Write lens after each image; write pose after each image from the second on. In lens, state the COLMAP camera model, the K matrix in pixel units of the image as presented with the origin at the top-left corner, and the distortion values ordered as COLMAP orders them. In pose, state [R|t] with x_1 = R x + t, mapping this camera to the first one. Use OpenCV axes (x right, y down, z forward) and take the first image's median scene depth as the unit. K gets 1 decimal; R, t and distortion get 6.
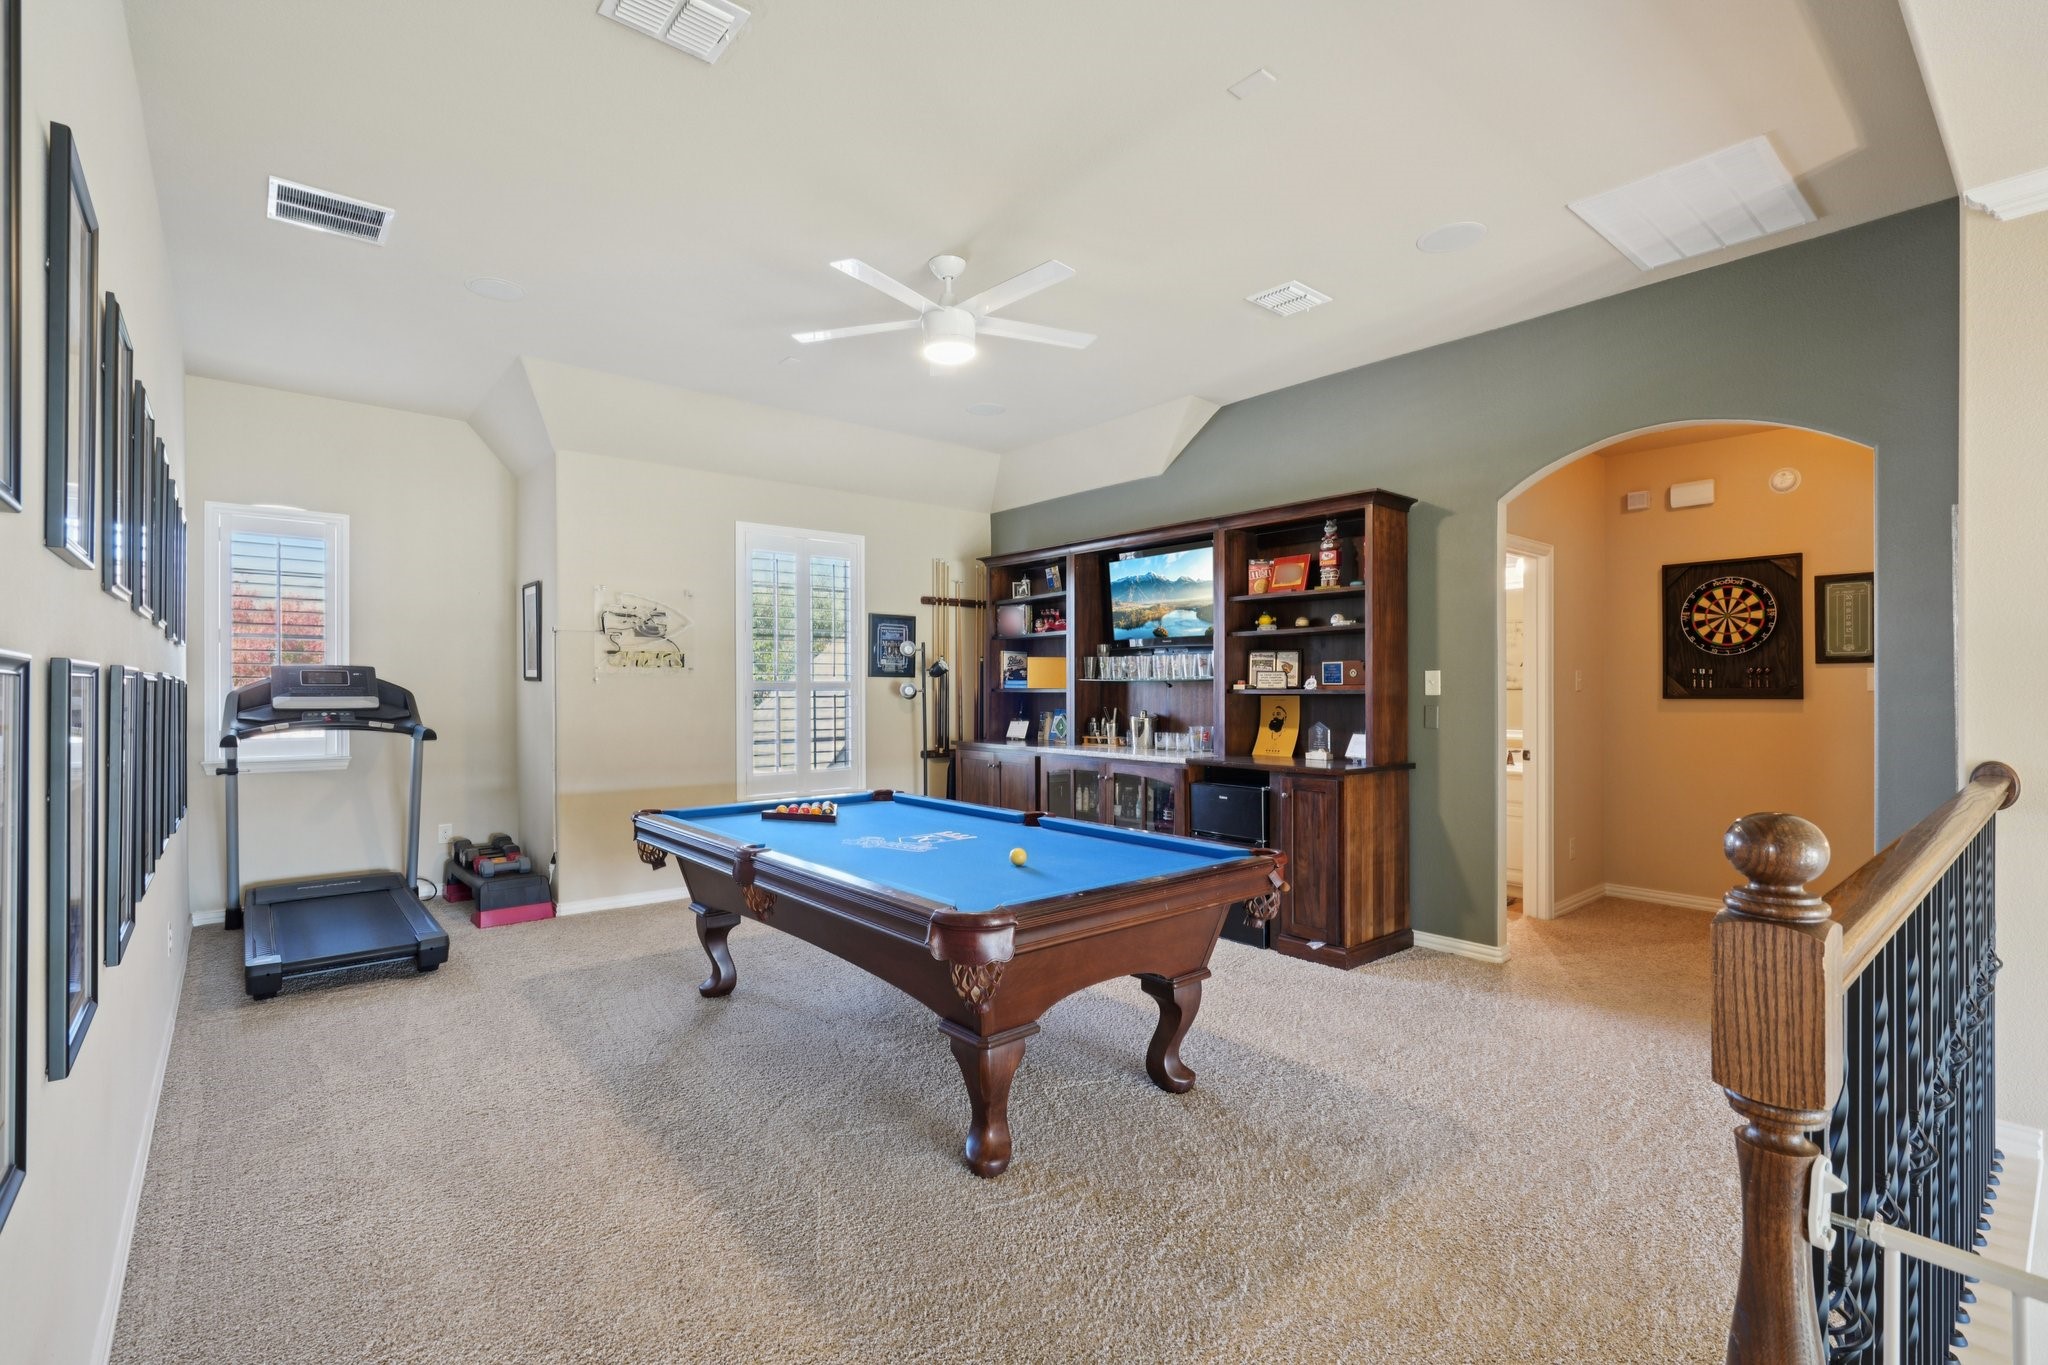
lens RADIAL K [[939.9, 0, 1024.0], [0, 939.9, 682.5], [0, 0, 1]] dist [-0.002141, -0.000297]
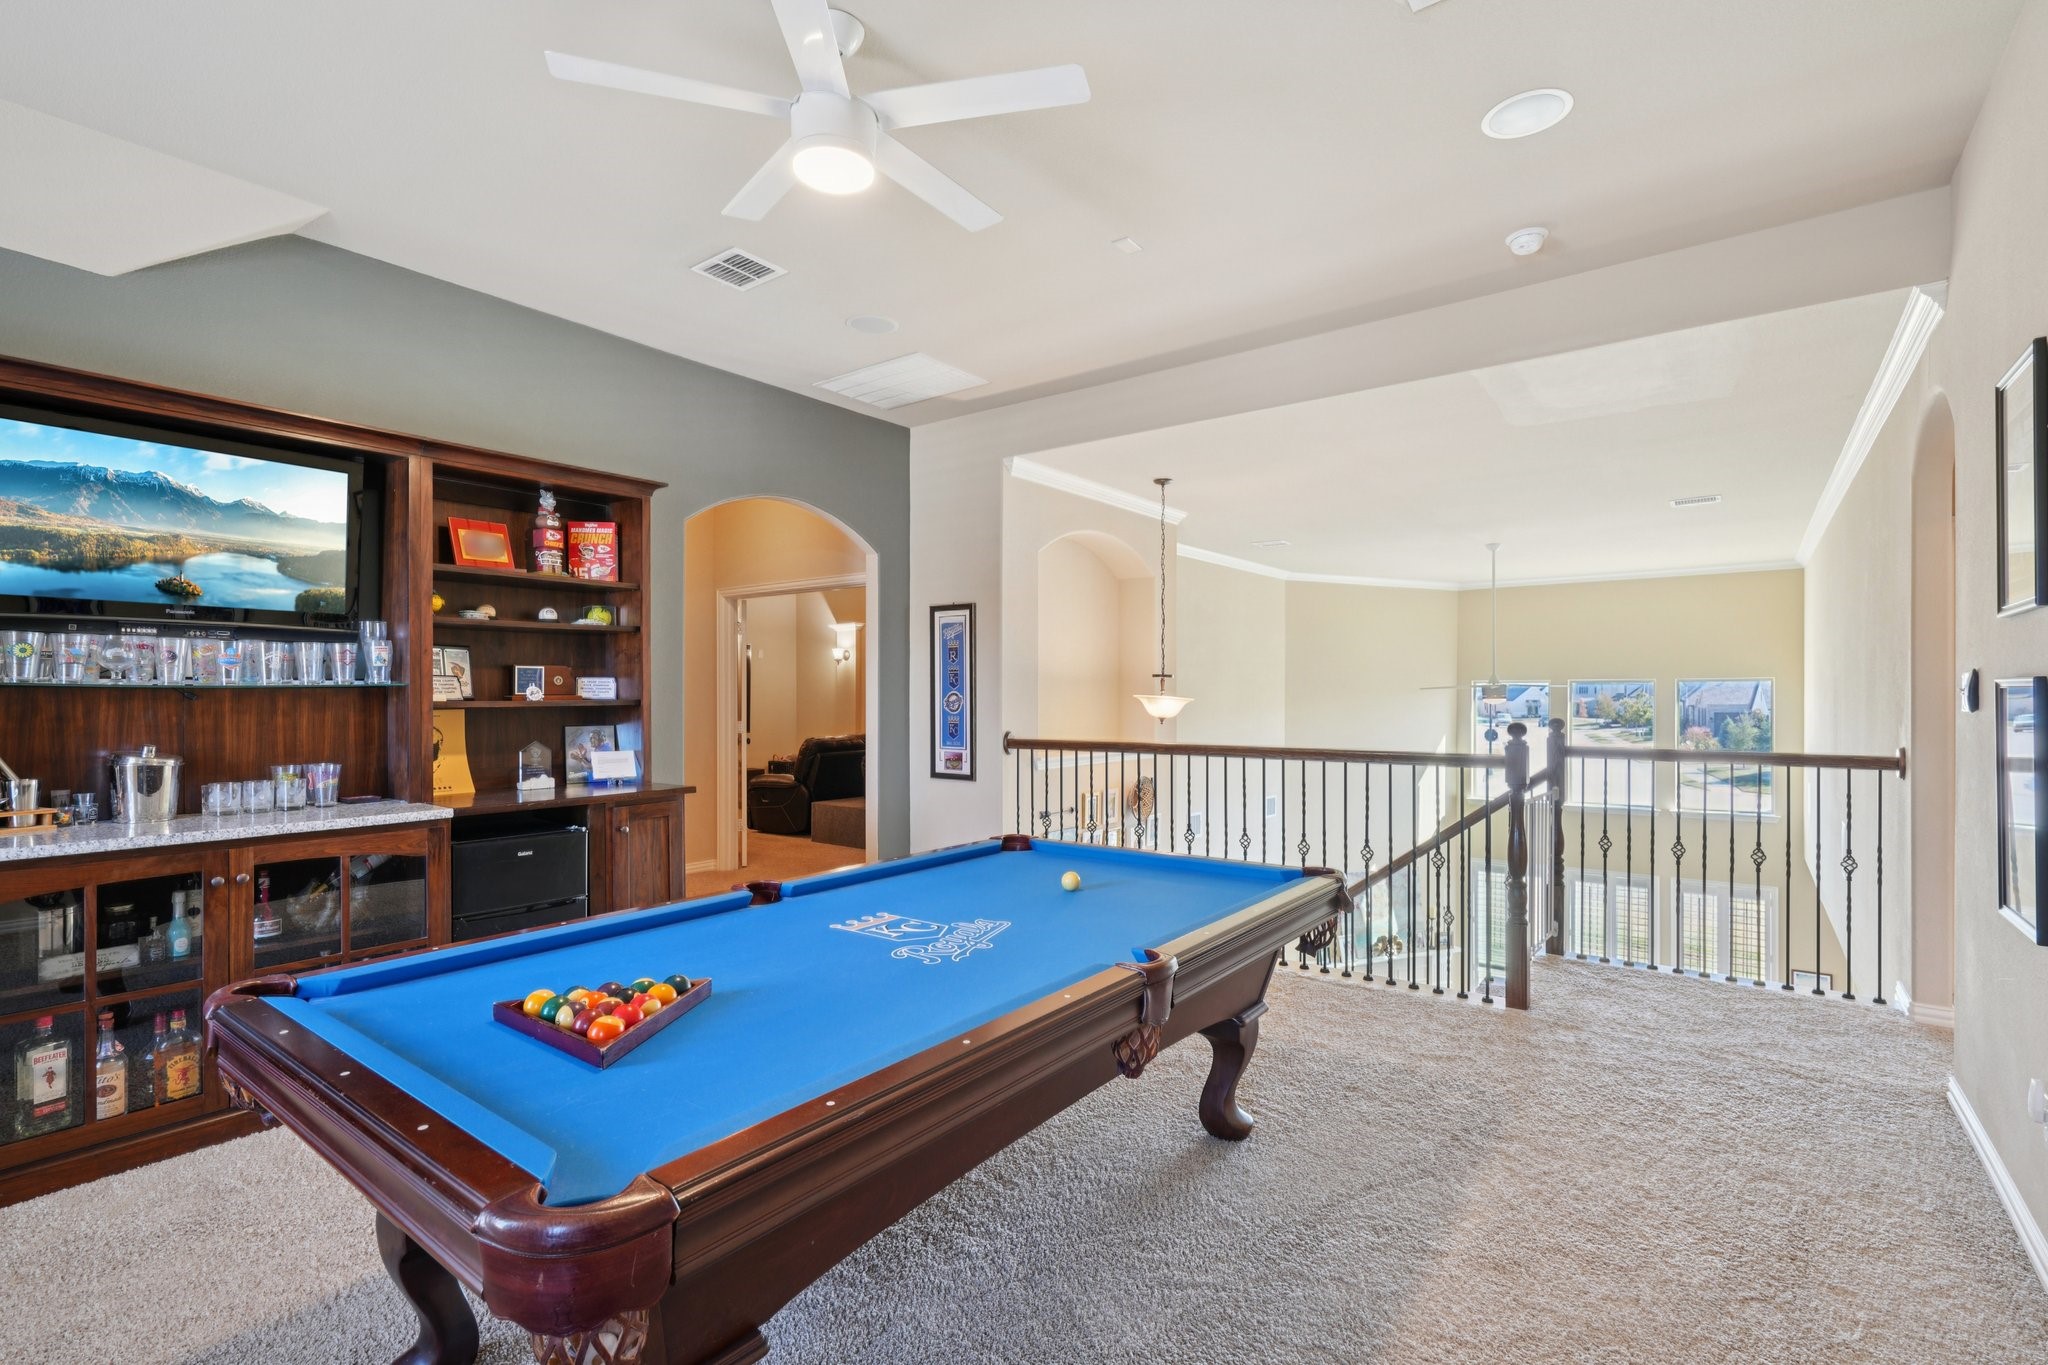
lens RADIAL K [[939.9, 0, 1024.0], [0, 939.9, 682.5], [0, 0, 1]] dist [-0.002141, -0.000297]
pose [[-0.204063, 0.018621, 0.978781, -0.495885], [-0.008189, 0.999752, -0.020728, 0.004395], [-0.978923, -0.012245, -0.203860, 0.697453]]
